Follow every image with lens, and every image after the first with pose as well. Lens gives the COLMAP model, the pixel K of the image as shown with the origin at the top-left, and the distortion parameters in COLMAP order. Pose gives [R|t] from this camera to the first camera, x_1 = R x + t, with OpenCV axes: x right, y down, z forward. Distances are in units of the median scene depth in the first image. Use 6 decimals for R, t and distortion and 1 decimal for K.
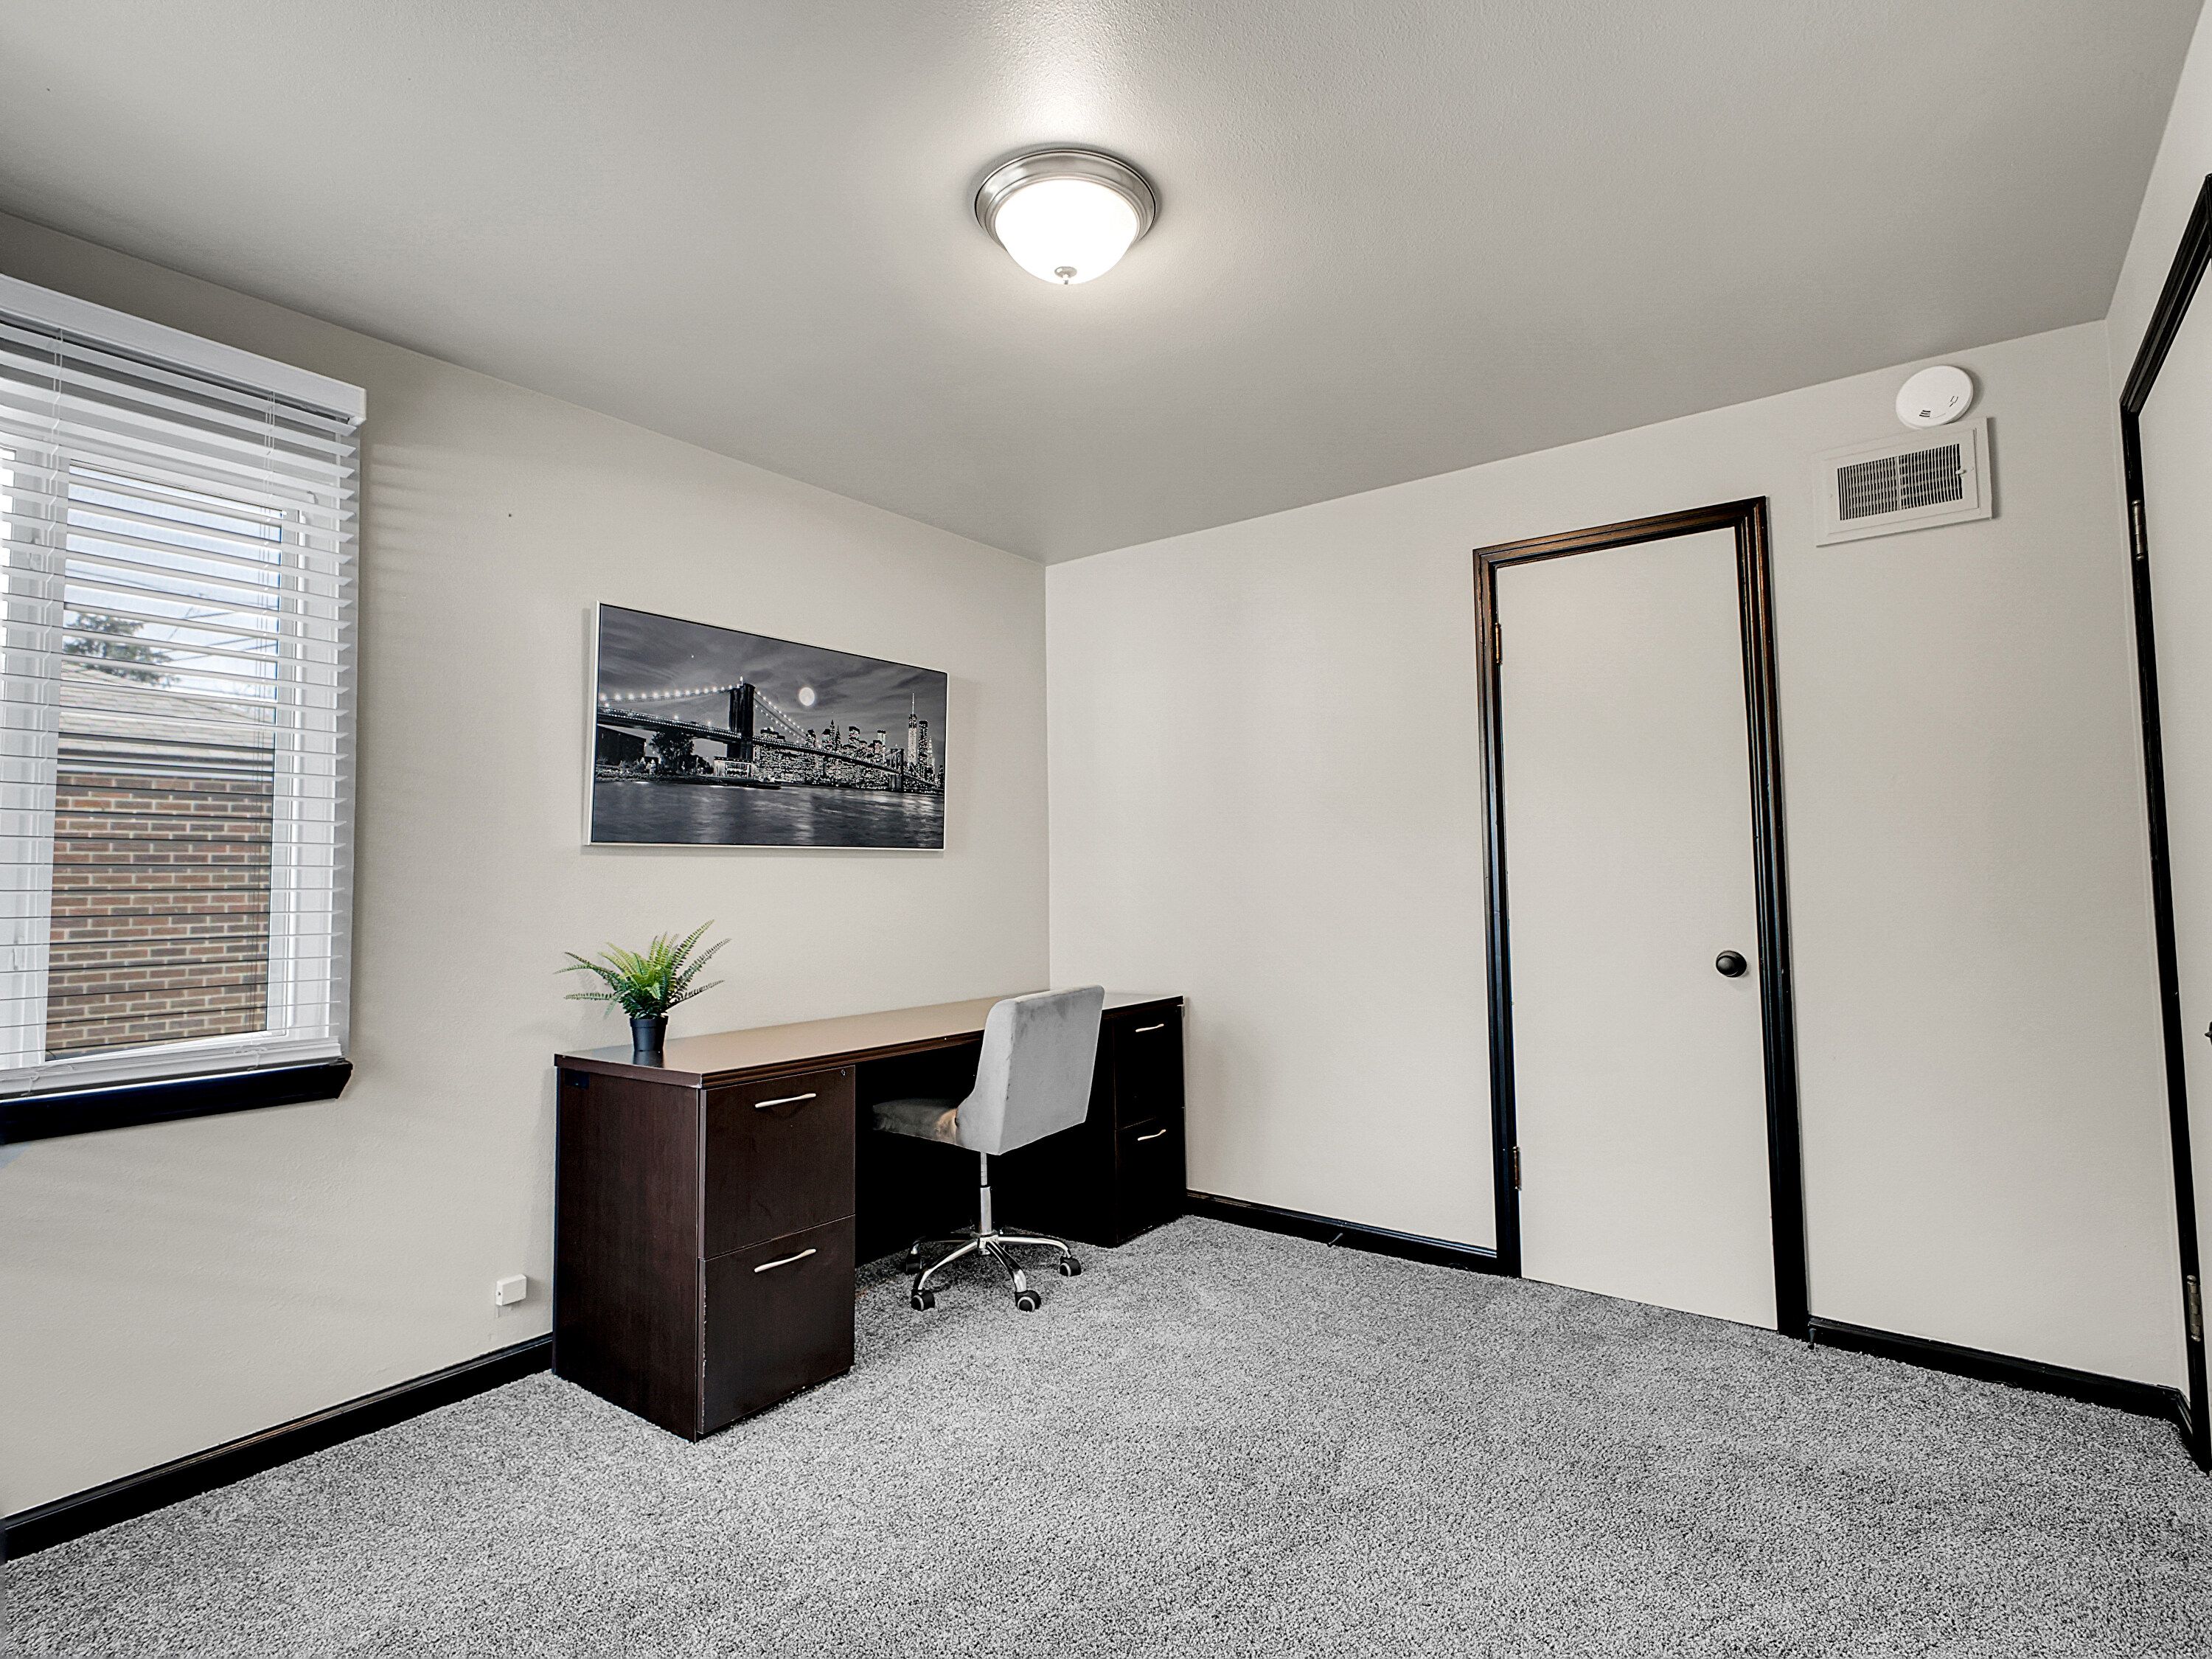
lens RADIAL K [[1077.5, 0, 1103.8], [0, 1077.5, 830.7], [0, 0, 1]] dist [0.002369, 0.000545]
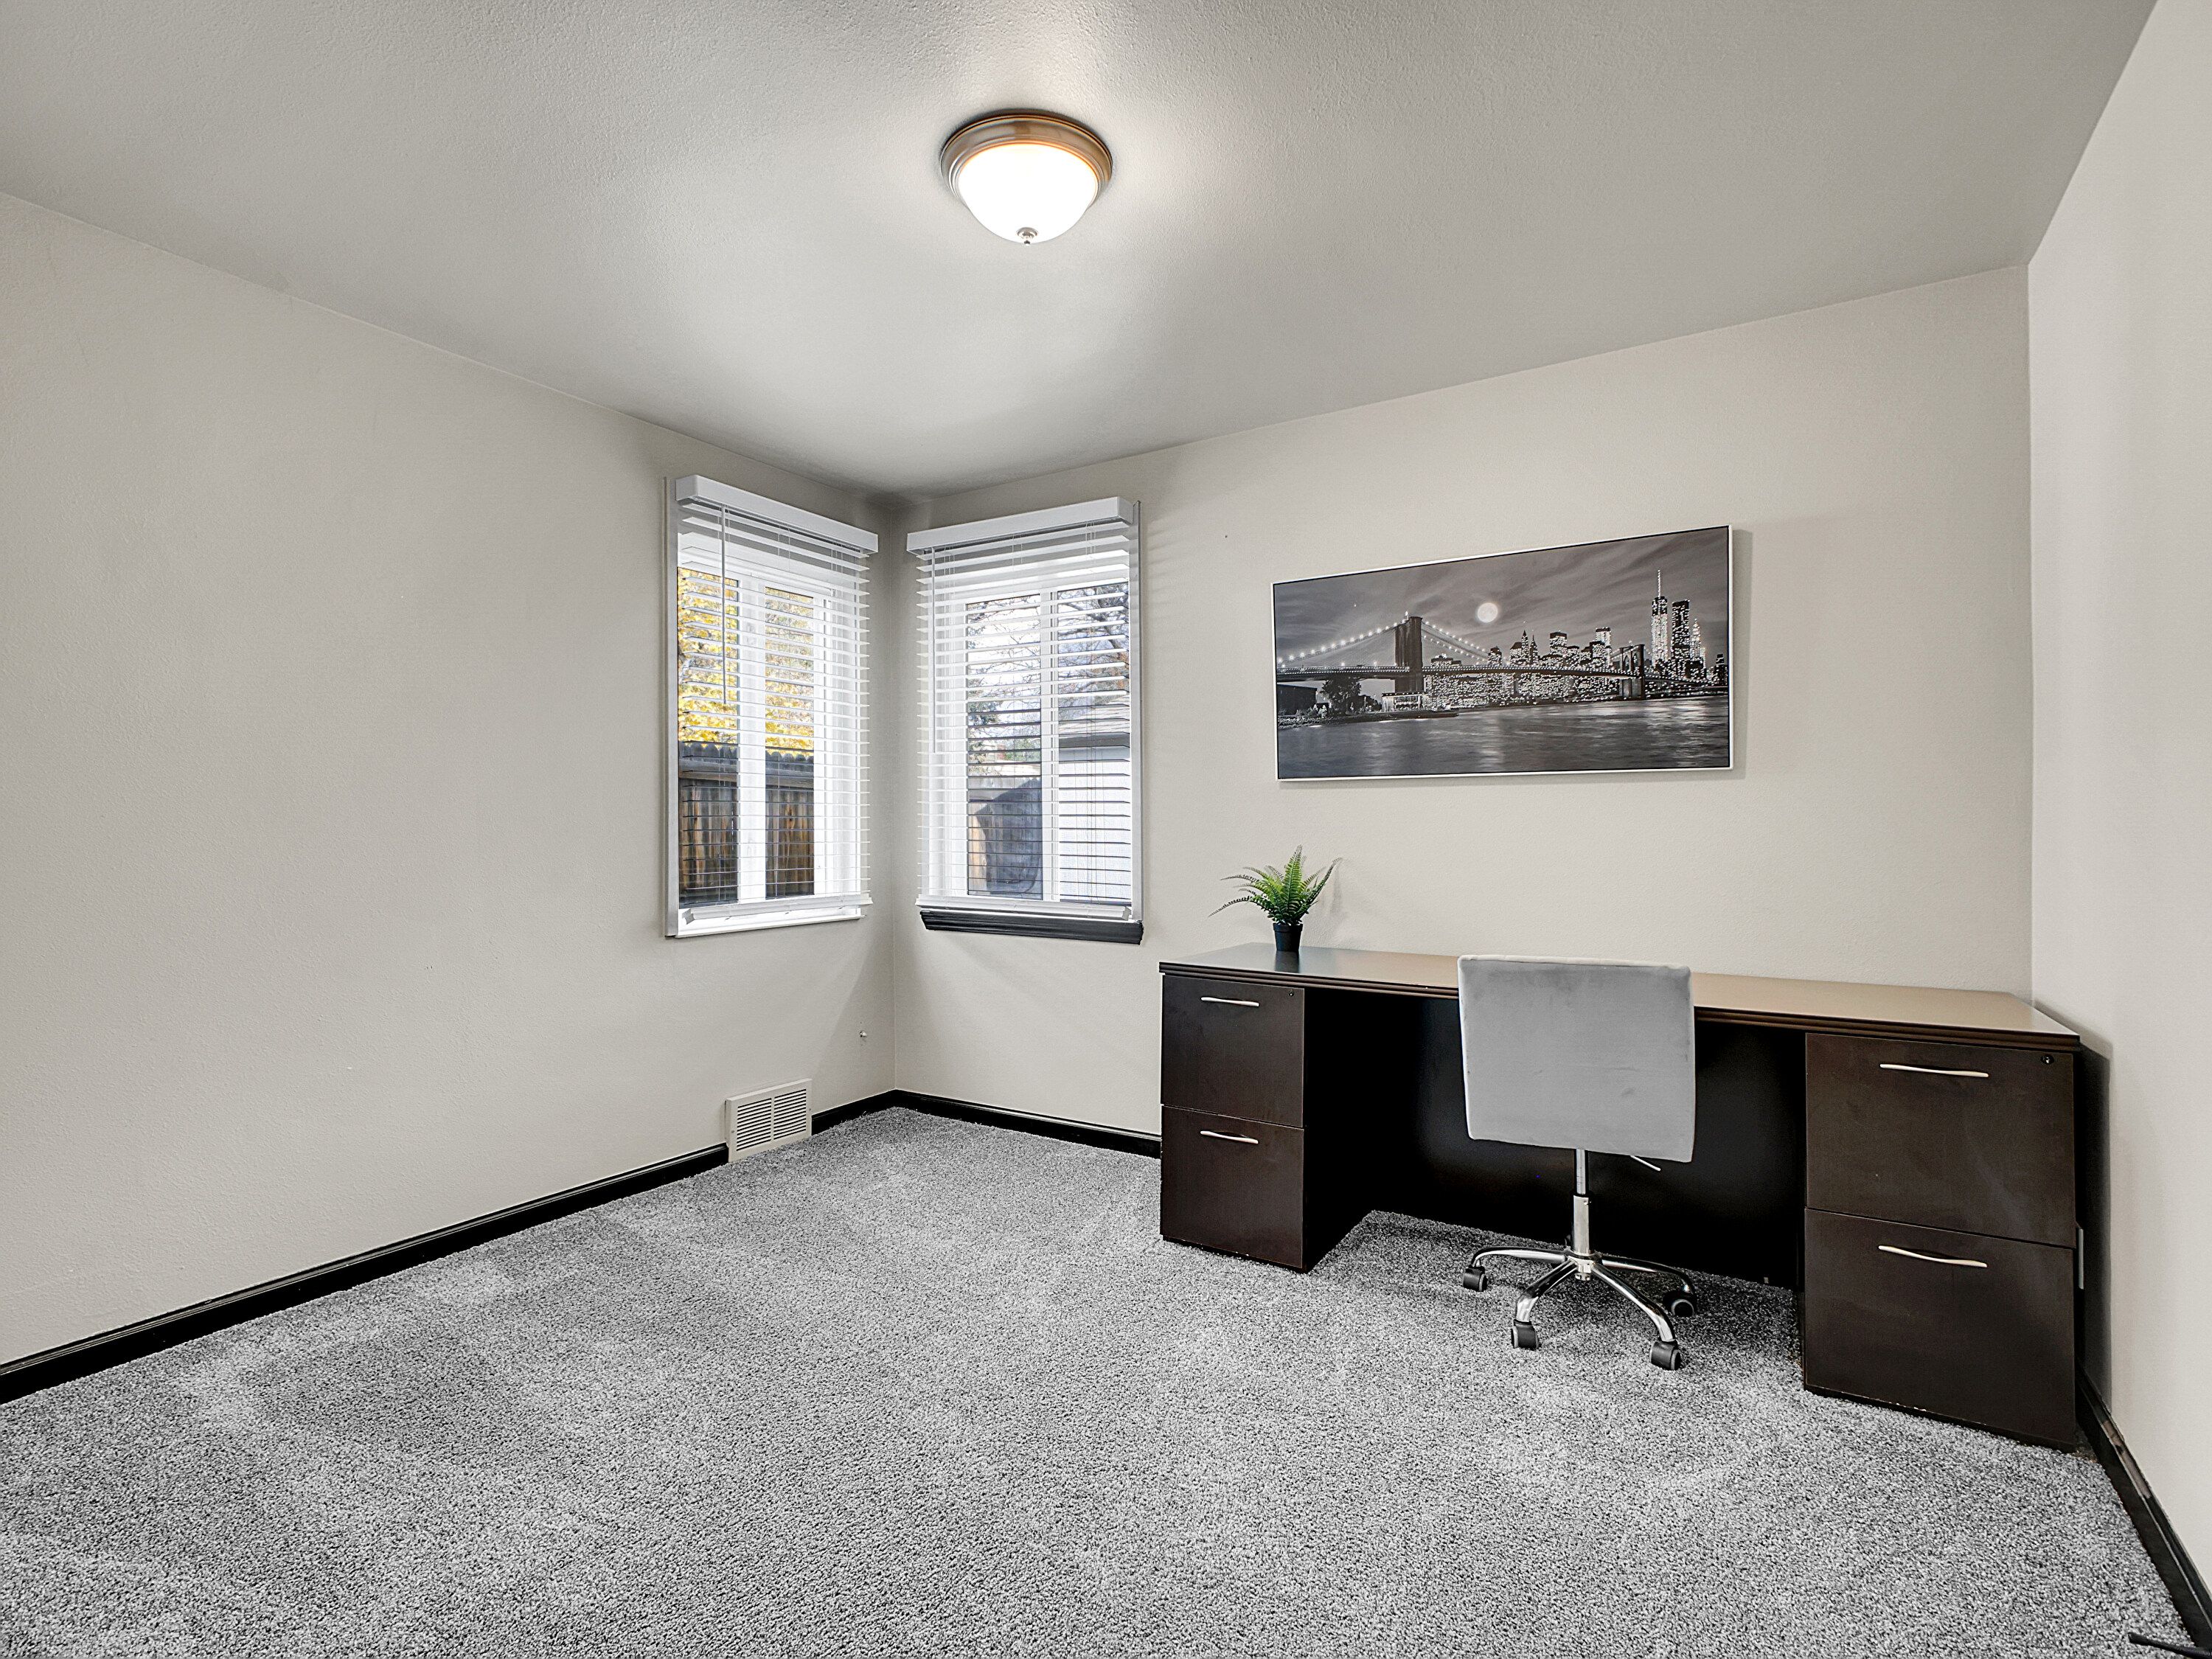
lens RADIAL K [[1077.5, 0, 1109.9], [0, 1077.5, 830.6], [0, 0, 1]] dist [0.002369, 0.000545]
pose [[0.094625, 0.025898, -0.995176, 0.645023], [0.050231, 0.998264, 0.030755, 0.019125], [0.994245, -0.052899, 0.093160, 0.596817]]
